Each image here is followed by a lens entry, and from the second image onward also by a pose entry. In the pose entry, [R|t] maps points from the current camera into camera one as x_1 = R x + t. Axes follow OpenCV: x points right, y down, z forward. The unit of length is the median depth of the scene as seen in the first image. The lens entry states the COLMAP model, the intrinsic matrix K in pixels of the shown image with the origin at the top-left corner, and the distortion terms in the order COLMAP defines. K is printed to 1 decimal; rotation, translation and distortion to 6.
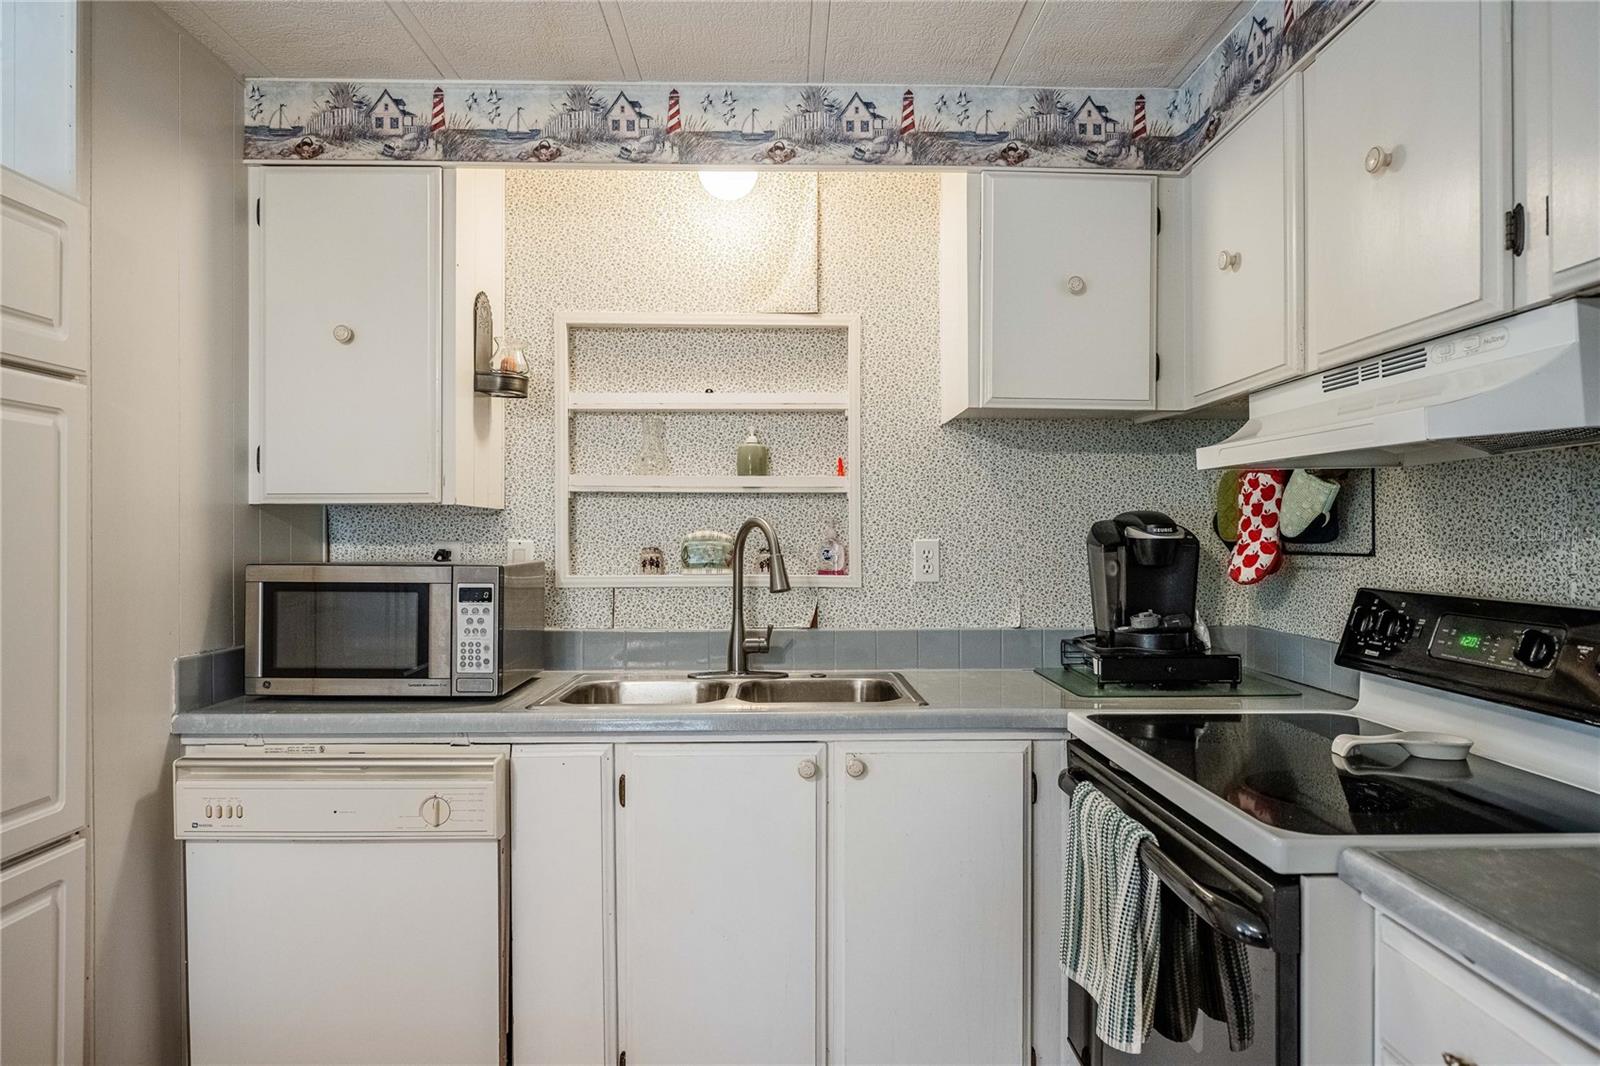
lens RADIAL K [[902.9, 0, 832.2], [0, 902.9, 526.5], [0, 0, 1]] dist [-0.002728, -0.001606]
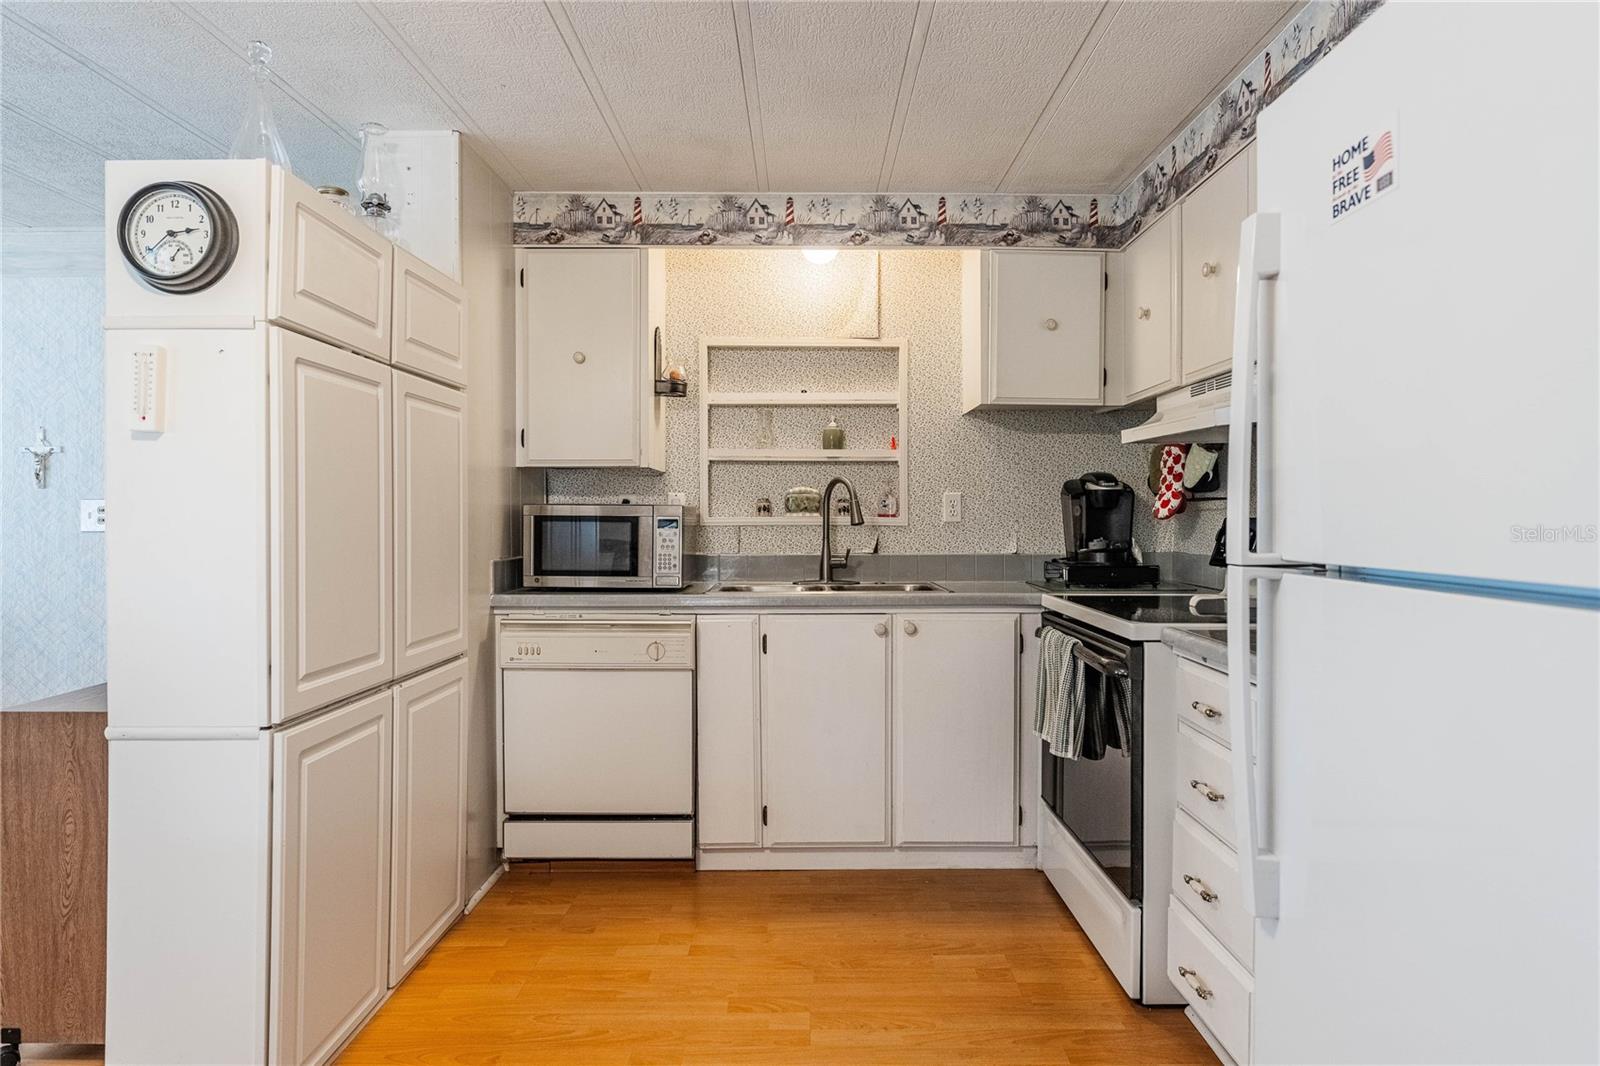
lens RADIAL K [[902.9, 0, 837.8], [0, 902.9, 517.5], [0, 0, 1]] dist [-0.002728, -0.001606]
pose [[0.999931, 0.000286, -0.011727, -0.075561], [-0.000172, 0.999953, 0.009692, 0.047163], [0.011729, -0.009690, 0.999884, -0.545486]]
